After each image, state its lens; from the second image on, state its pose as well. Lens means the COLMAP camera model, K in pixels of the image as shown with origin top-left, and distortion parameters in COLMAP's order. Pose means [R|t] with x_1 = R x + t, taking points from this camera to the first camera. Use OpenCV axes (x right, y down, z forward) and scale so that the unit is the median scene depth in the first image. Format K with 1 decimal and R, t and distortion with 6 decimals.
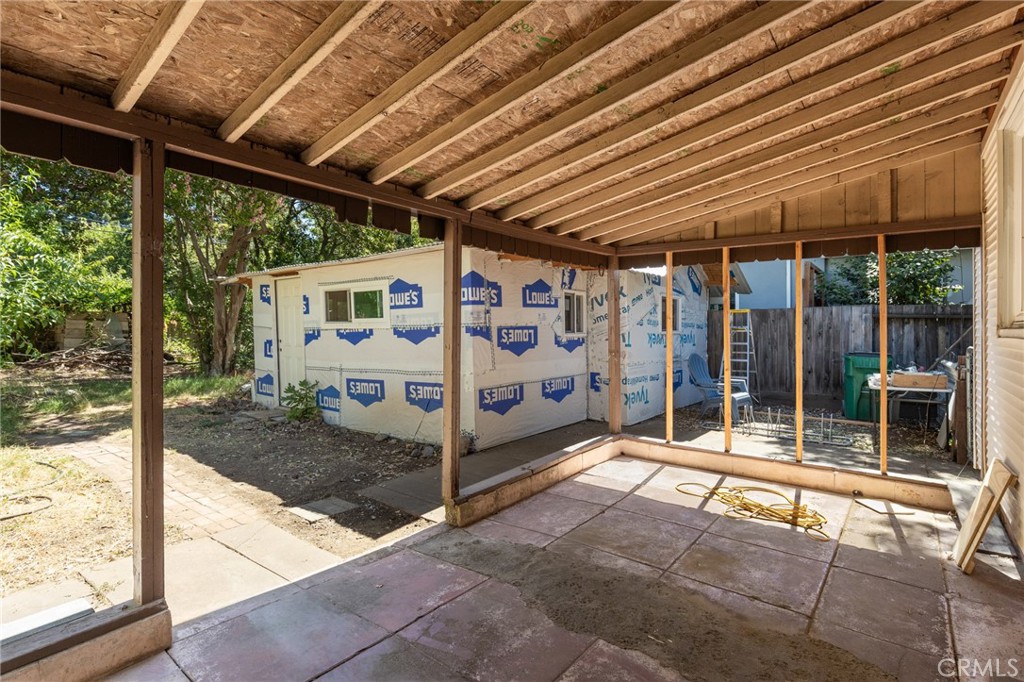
lens RADIAL K [[490.3, 0, 514.0], [0, 490.3, 358.5], [0, 0, 1]] dist [-0.001930, -0.000427]
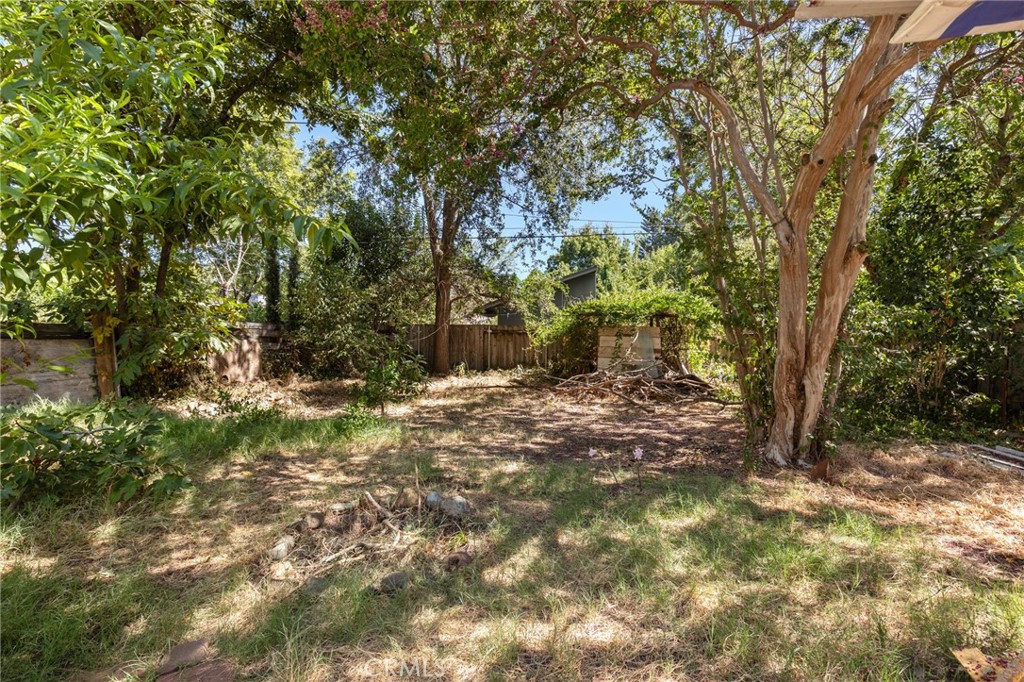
lens RADIAL K [[459.6, 0, 512.0], [0, 459.6, 341.0], [0, 0, 1]] dist [0.003633, 0.000268]
pose [[0.502743, -0.020030, -0.864204, -0.666637], [-0.044042, 0.997840, -0.048748, -0.078758], [0.863313, 0.062569, 0.500775, 1.043673]]
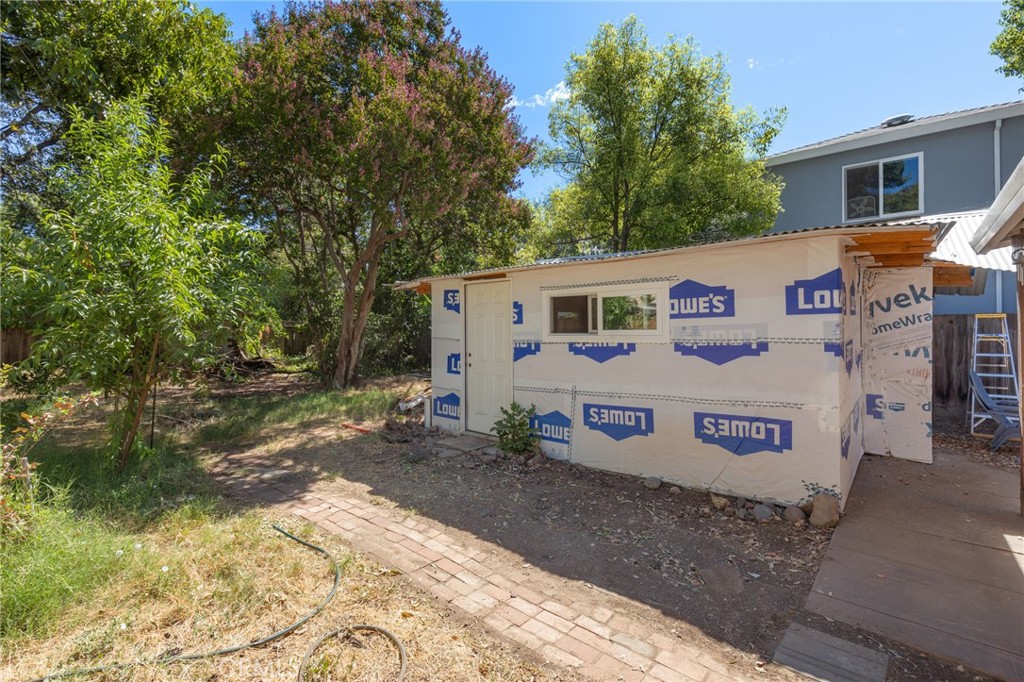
lens RADIAL K [[459.6, 0, 512.0], [0, 459.6, 341.0], [0, 0, 1]] dist [0.003633, 0.000268]
pose [[0.998838, -0.003537, -0.048061, -0.423926], [0.001637, 0.999218, -0.039511, -0.033019], [0.048163, 0.039386, 0.998063, 0.232357]]
